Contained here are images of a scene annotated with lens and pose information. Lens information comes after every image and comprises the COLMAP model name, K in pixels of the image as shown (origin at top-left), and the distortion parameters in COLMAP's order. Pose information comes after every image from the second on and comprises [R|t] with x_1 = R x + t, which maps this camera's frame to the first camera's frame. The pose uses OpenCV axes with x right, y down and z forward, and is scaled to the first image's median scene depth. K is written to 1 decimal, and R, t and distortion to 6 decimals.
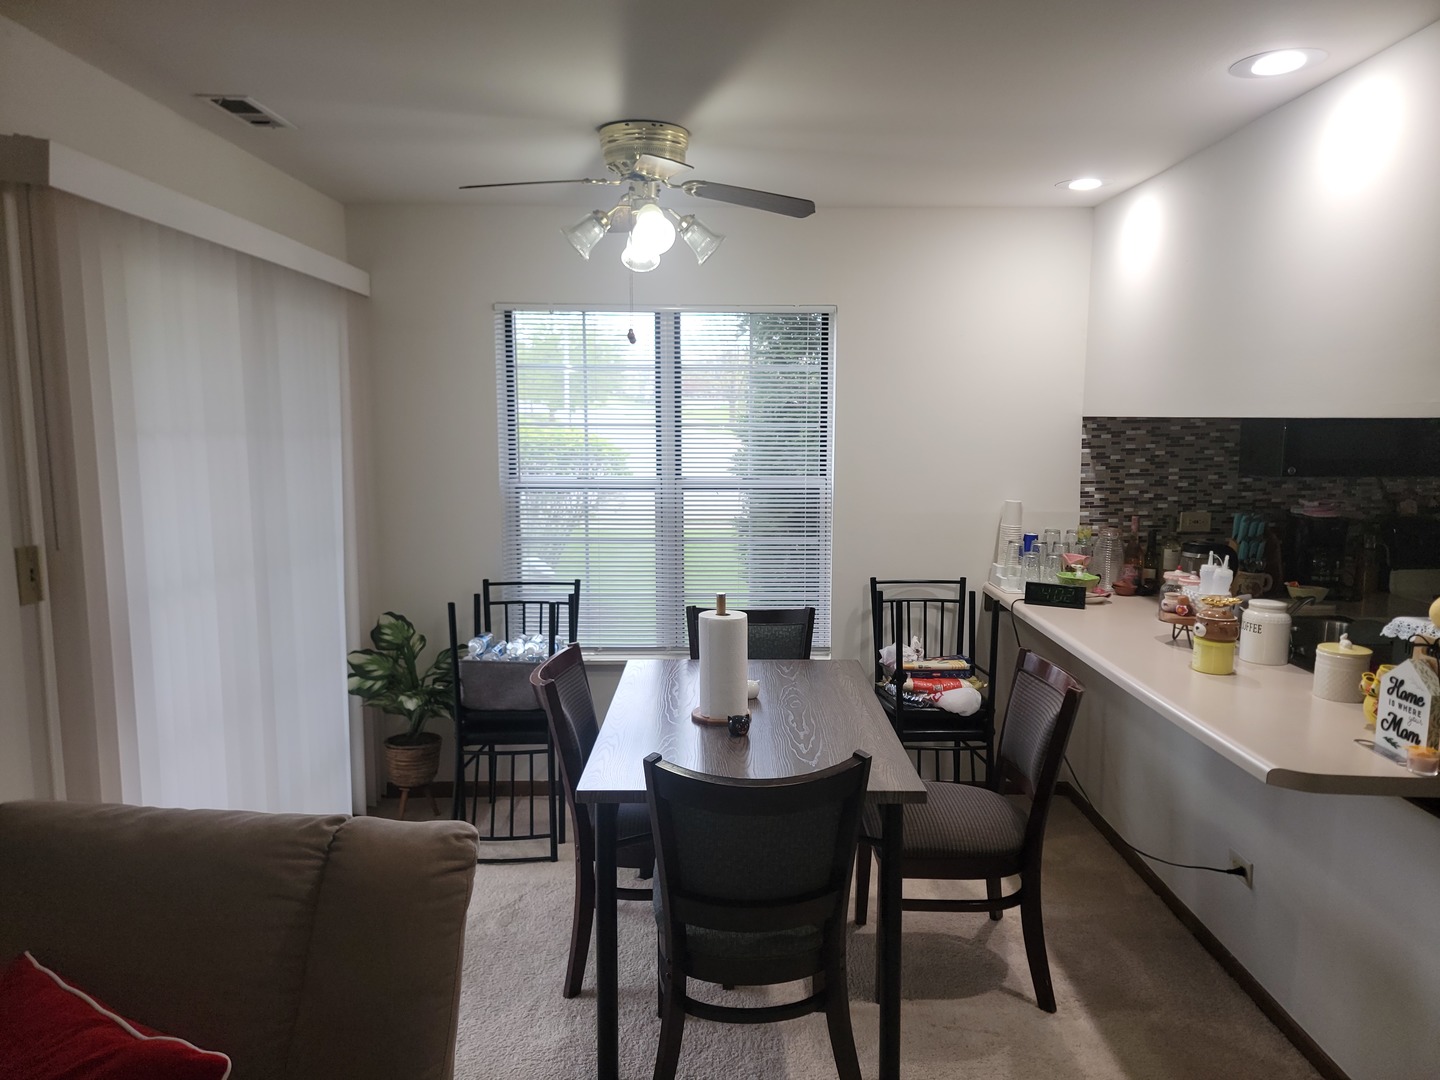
lens RADIAL K [[1011.2, 0, 709.1], [0, 1011.2, 543.3], [0, 0, 1]] dist [0.048864, -0.009183]
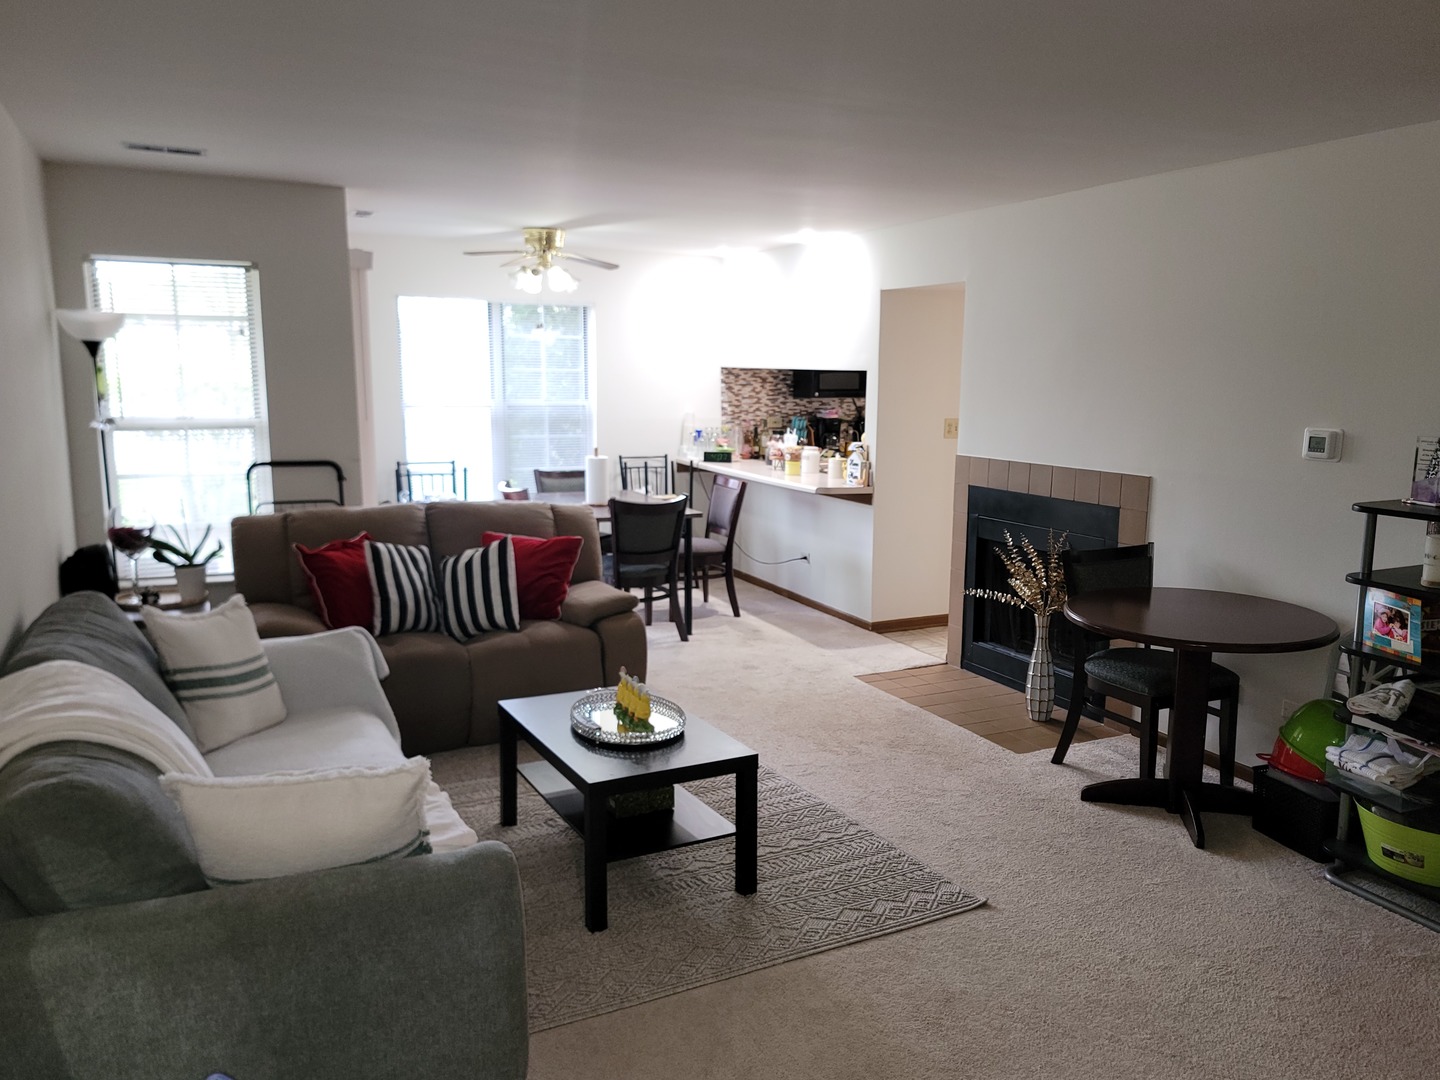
lens RADIAL K [[1011.2, 0, 721.5], [0, 1011.2, 542.9], [0, 0, 1]] dist [0.048864, -0.009183]
pose [[0.909968, -0.064235, 0.409672, -0.422557], [0.043701, 0.997283, 0.059301, 0.090230], [-0.412368, -0.036059, 0.910303, -0.722123]]
